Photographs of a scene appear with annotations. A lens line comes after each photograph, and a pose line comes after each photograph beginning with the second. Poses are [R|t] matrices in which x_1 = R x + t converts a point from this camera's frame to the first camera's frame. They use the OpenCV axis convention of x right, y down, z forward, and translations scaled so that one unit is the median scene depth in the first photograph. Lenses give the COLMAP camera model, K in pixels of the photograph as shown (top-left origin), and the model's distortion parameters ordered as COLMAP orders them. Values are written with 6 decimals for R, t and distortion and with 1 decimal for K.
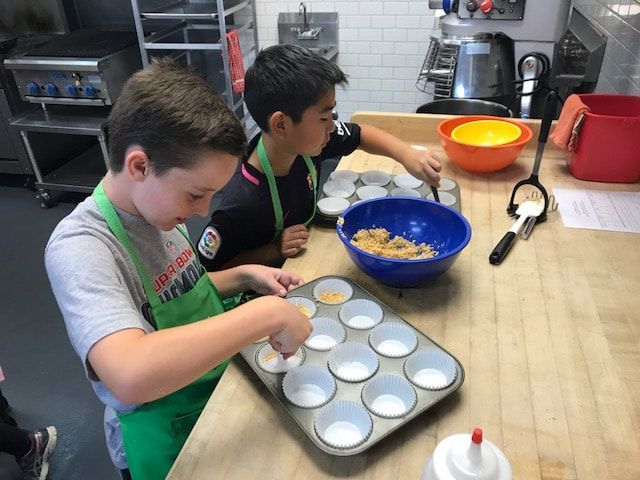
lens RADIAL K [[543.6, 0, 320.4], [0, 543.6, 239.3], [0, 0, 1]] dist [0.005837, 0.009465]
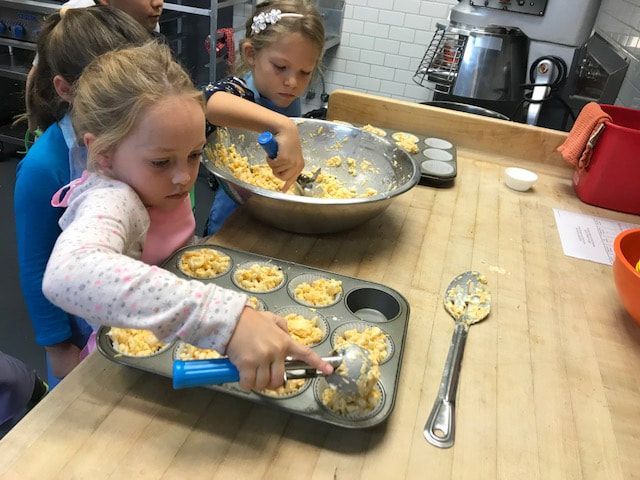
lens RADIAL K [[543.6, 0, 320.6], [0, 543.6, 241.1], [0, 0, 1]] dist [0.005837, 0.009465]
pose [[0.989015, 0.145227, 0.027554, 0.048258], [-0.144967, 0.989373, -0.011235, 0.012341], [-0.028893, 0.007117, 0.999557, 0.145360]]
